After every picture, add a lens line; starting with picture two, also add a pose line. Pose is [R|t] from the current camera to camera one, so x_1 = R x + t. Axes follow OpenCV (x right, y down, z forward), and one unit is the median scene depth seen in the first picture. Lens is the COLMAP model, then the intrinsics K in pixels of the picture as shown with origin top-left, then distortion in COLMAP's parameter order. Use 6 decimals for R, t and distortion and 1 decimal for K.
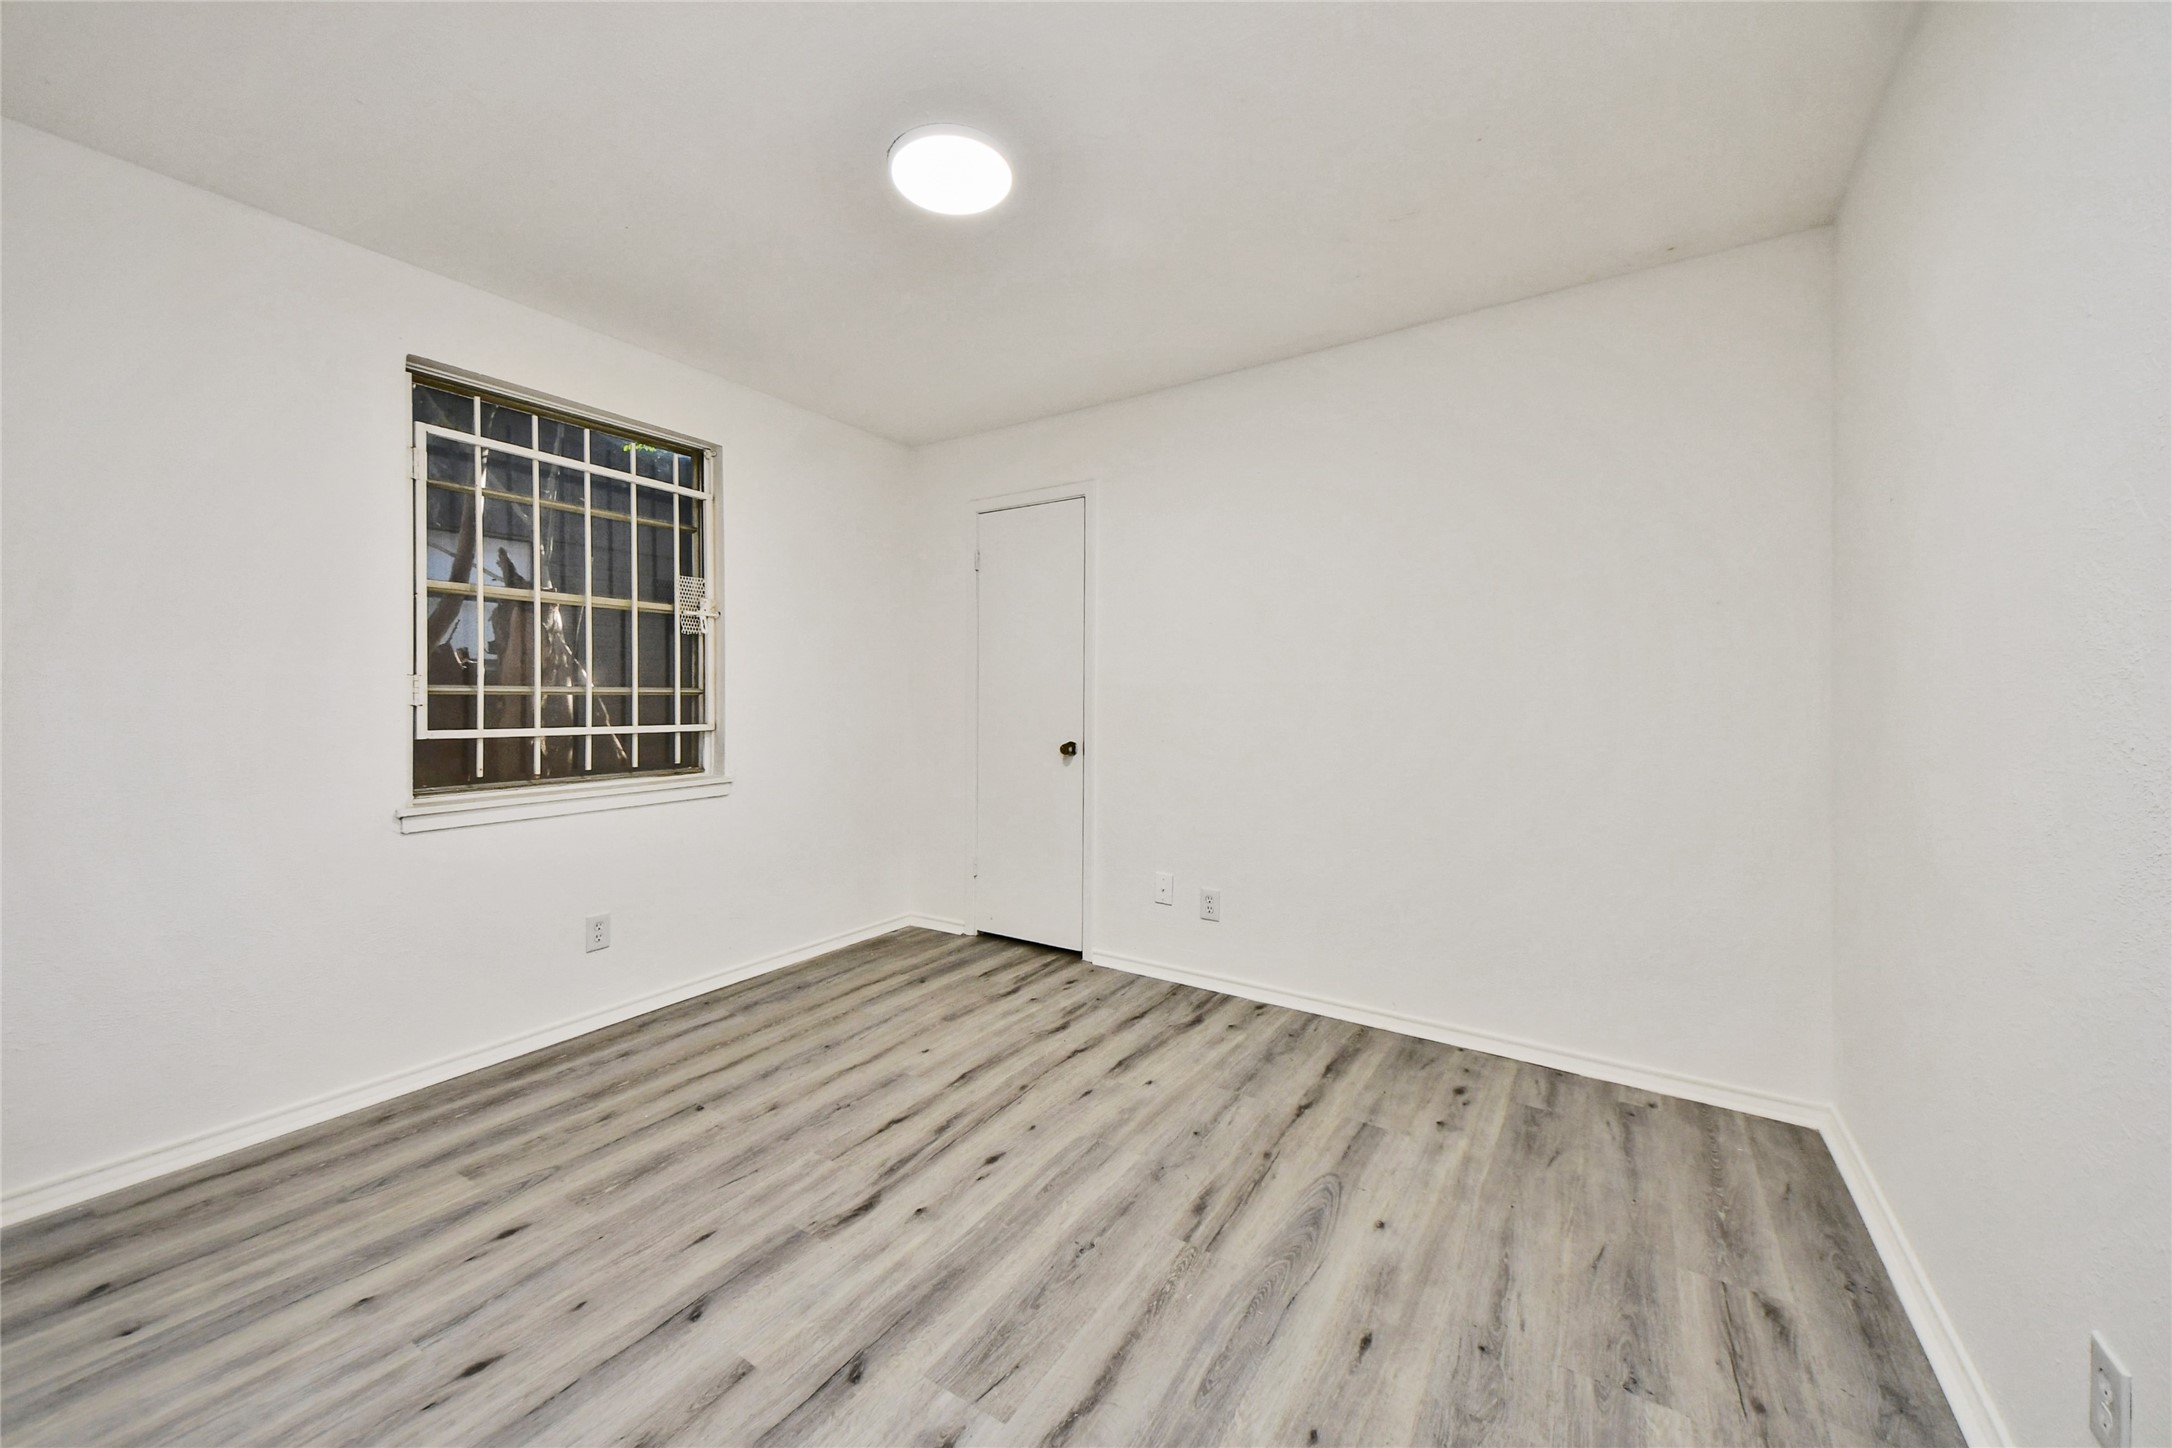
lens RADIAL K [[776.4, 0, 1082.7], [0, 776.4, 724.0], [0, 0, 1]] dist [0.070306, -0.031118]
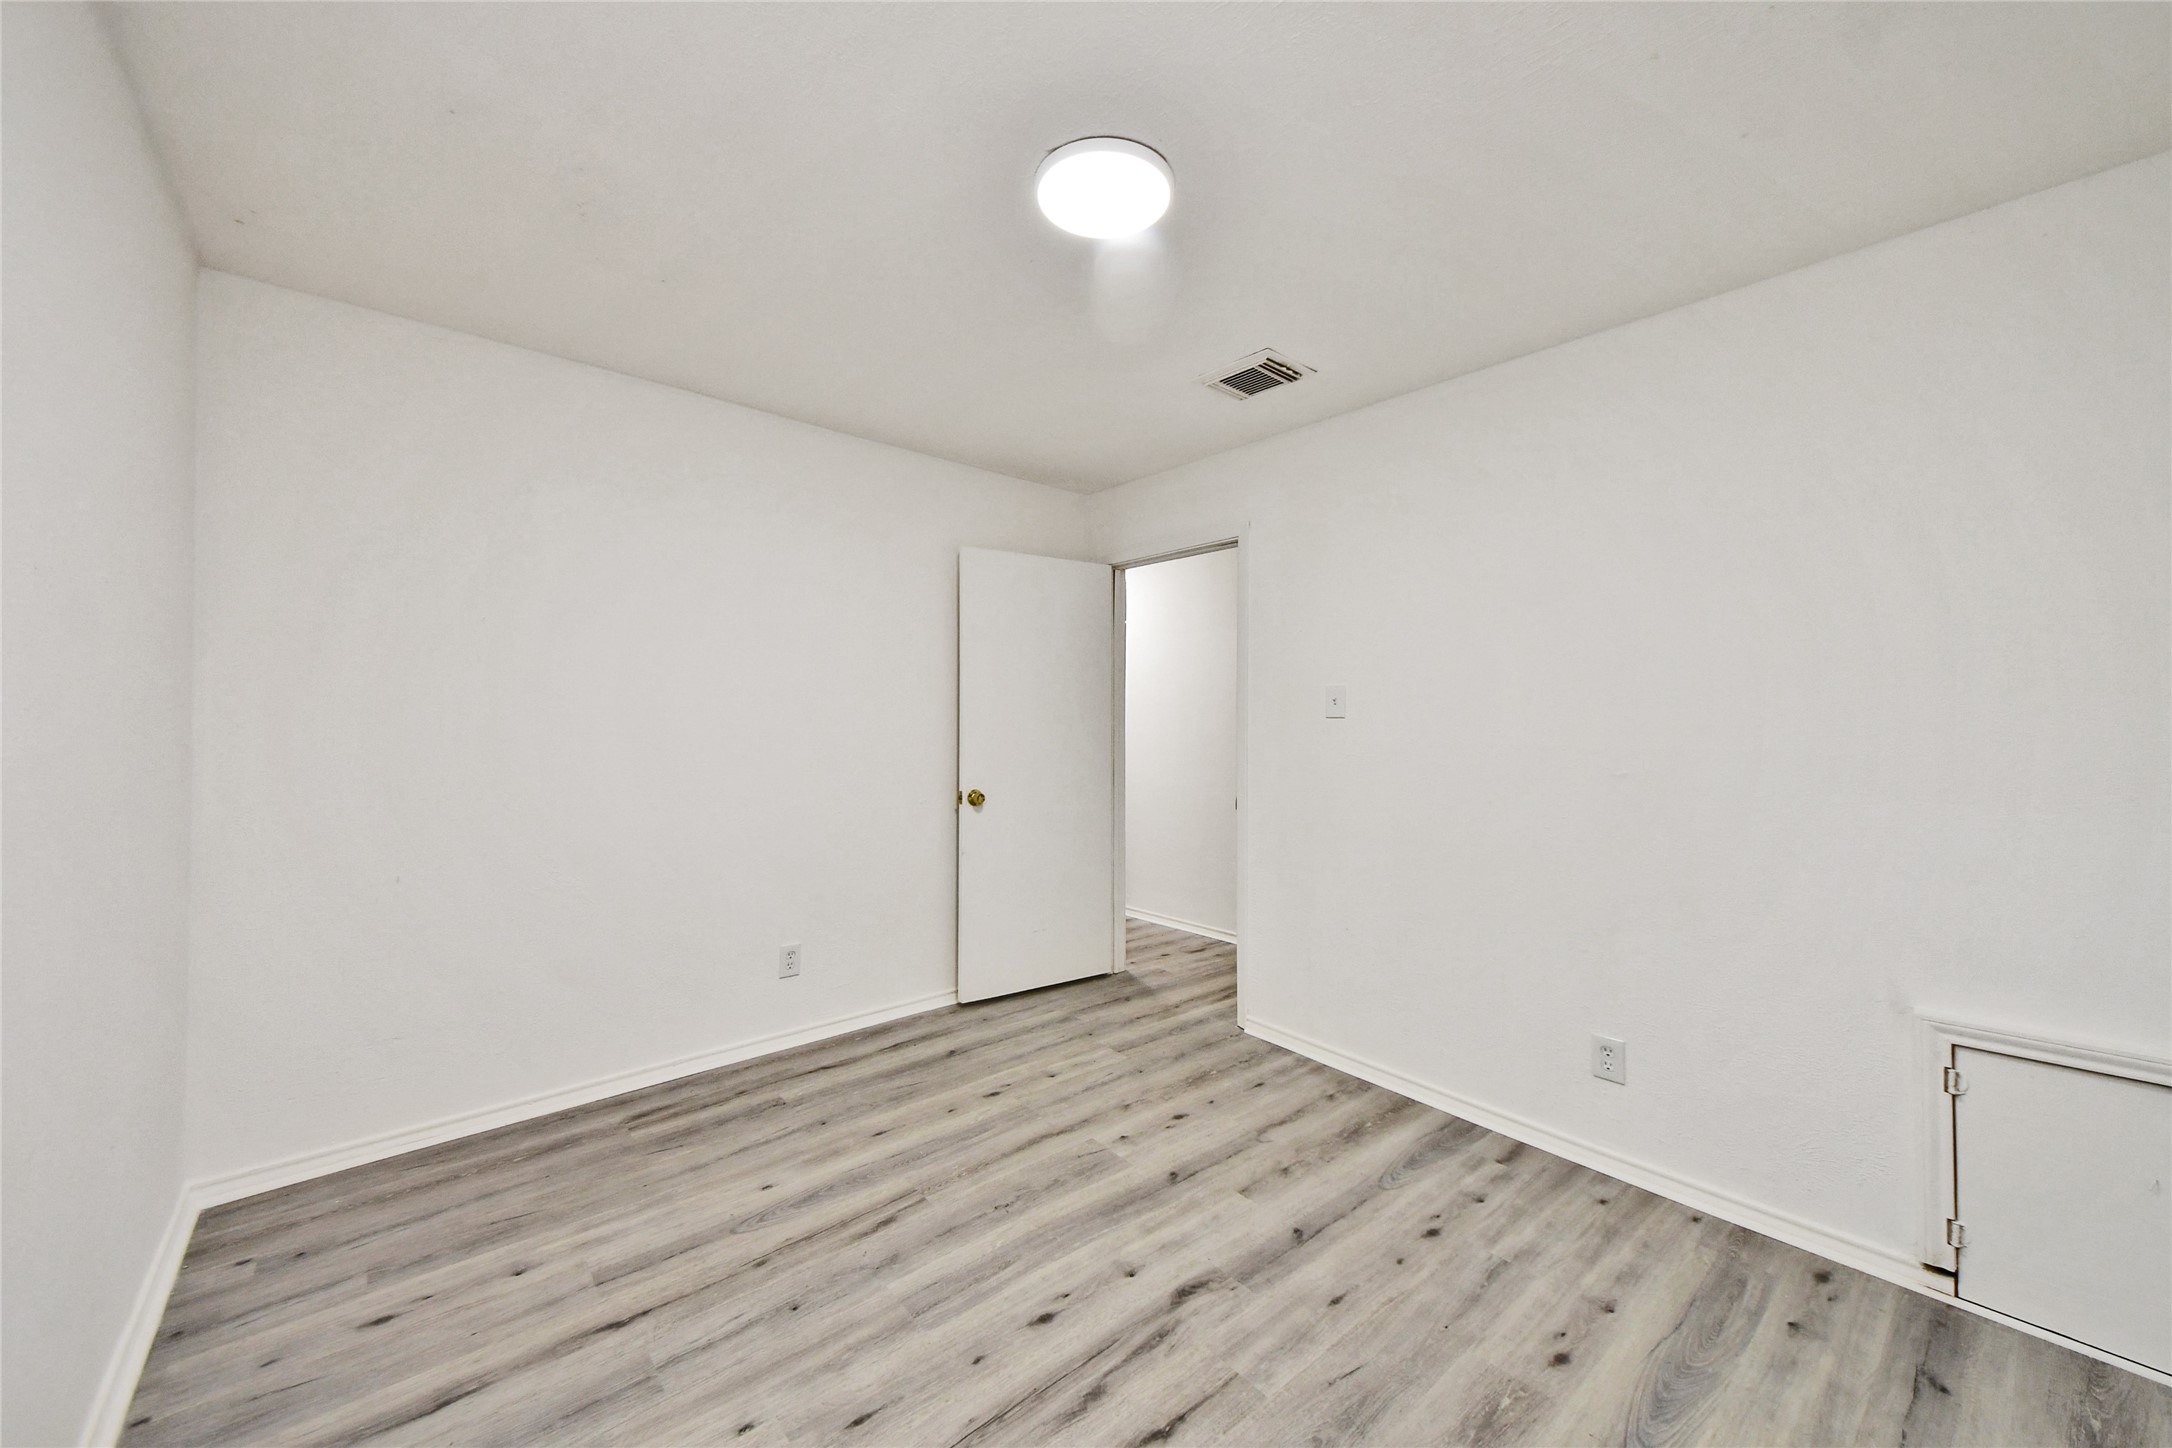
lens RADIAL K [[776.4, 0, 1082.7], [0, 776.4, 724.0], [0, 0, 1]] dist [0.070306, -0.031118]
pose [[-0.955480, -0.011940, 0.294815, -0.438000], [-0.001693, 0.999386, 0.034987, -0.128724], [-0.295052, 0.032930, -0.954914, 1.967754]]
